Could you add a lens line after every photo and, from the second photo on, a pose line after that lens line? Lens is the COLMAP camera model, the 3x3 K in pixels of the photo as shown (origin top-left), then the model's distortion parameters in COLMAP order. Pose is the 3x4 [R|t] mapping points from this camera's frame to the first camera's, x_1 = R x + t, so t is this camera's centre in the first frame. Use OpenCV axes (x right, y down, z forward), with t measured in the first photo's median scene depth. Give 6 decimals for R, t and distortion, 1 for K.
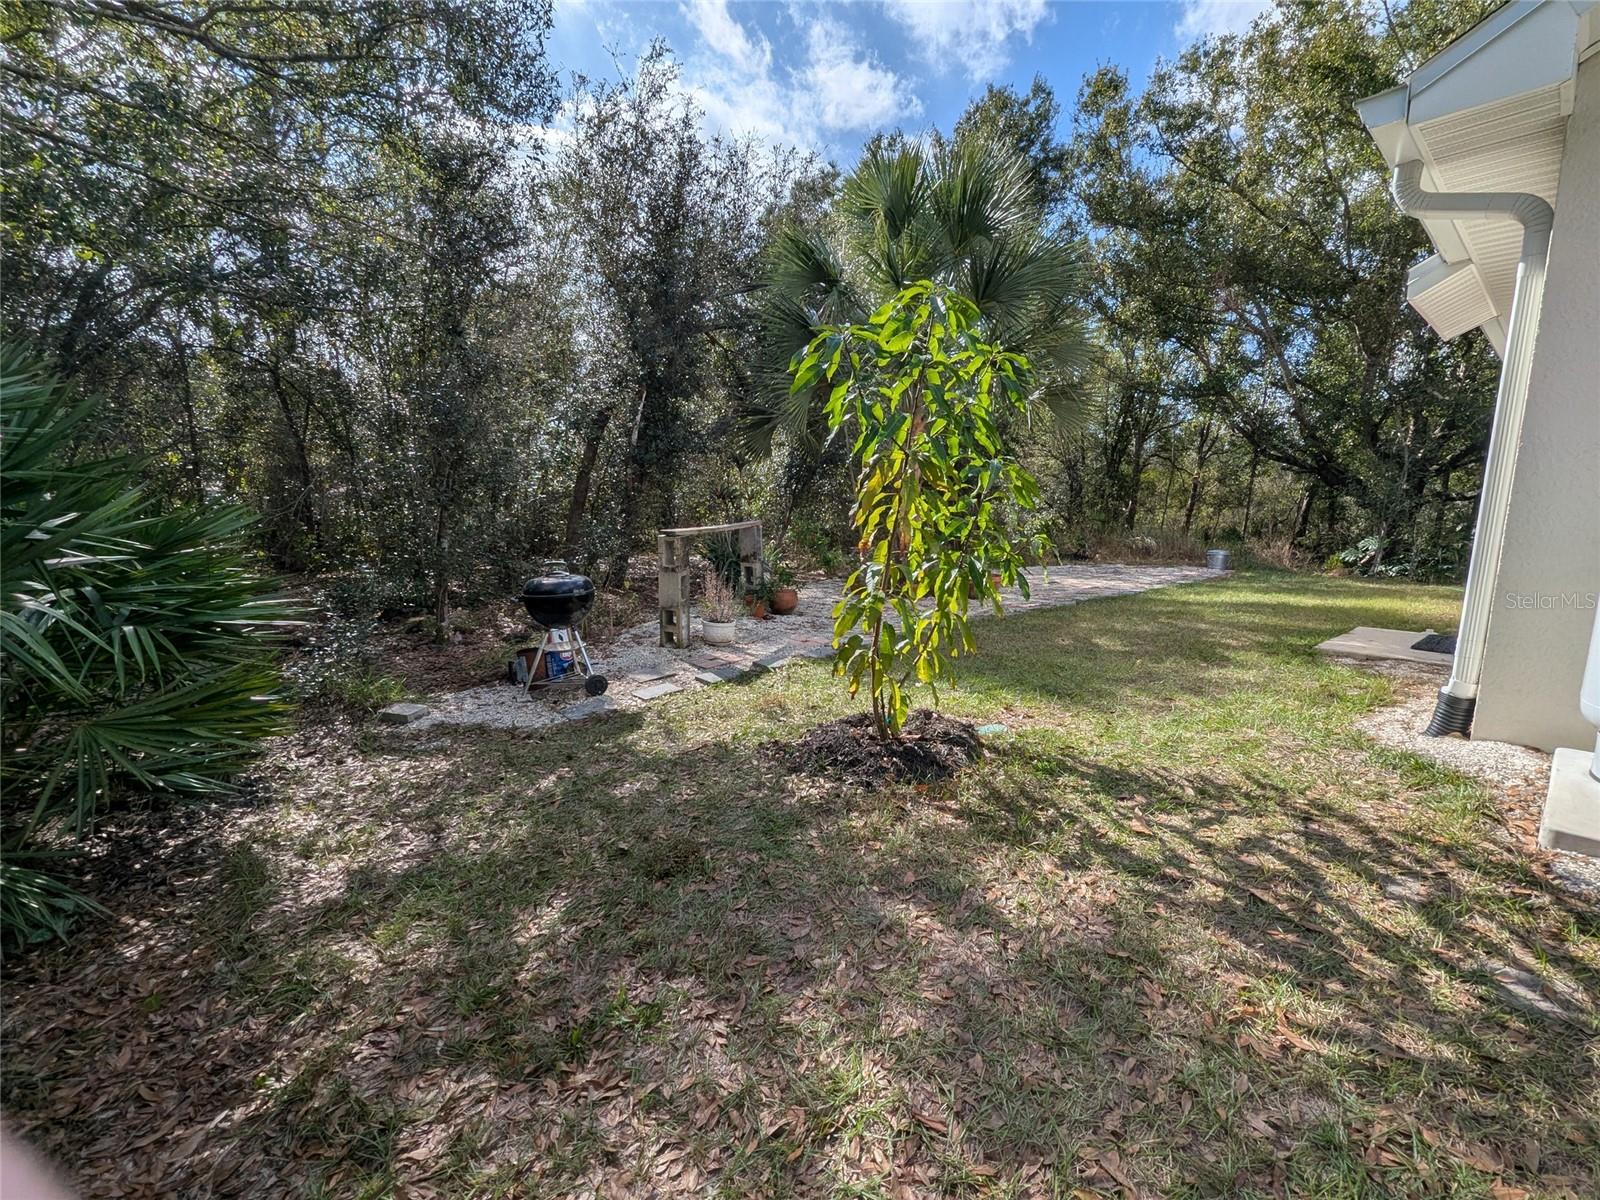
lens RADIAL K [[666.1, 0, 800.8], [0, 666.1, 597.6], [0, 0, 1]] dist [0.002282, 0.000532]
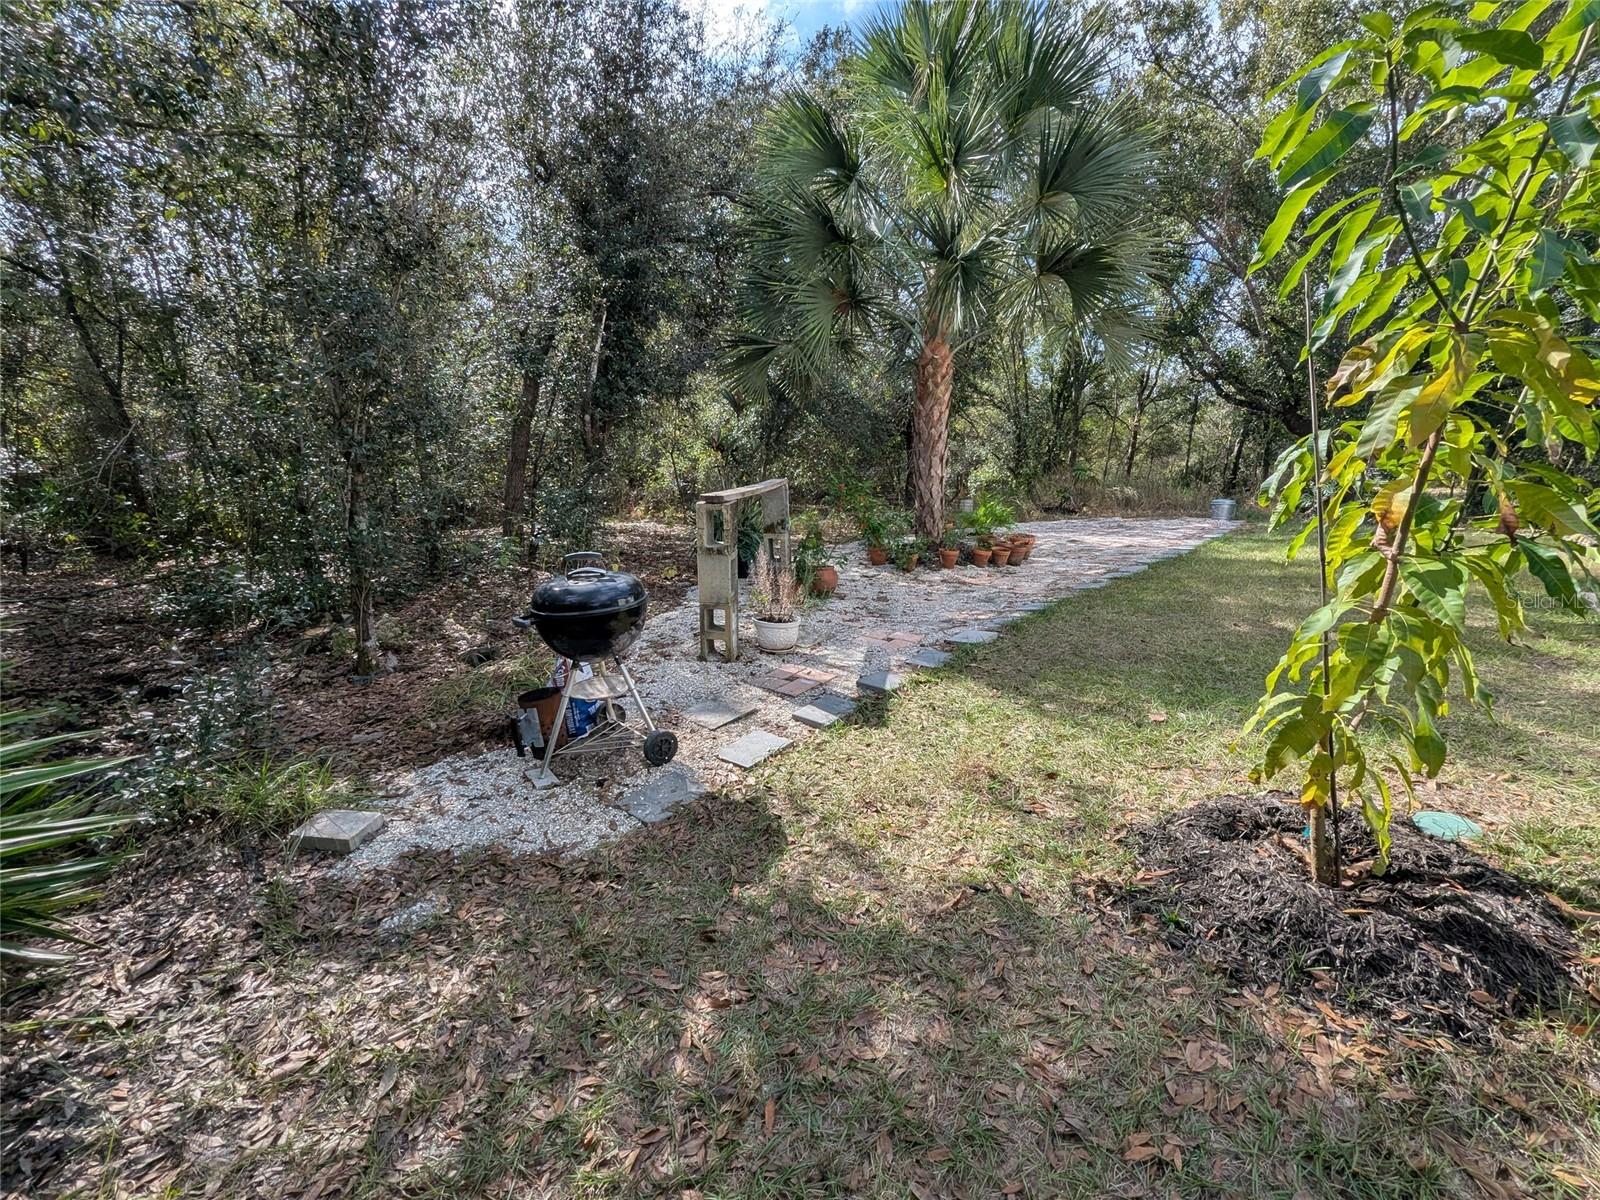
lens RADIAL K [[679.1, 0, 805.5], [0, 679.1, 603.1], [0, 0, 1]] dist [0.002440, 0.000250]
pose [[0.991093, -0.045436, 0.125178, -0.201575], [0.036933, 0.996903, 0.069431, -0.035454], [-0.127945, -0.064189, 0.989702, 0.295314]]
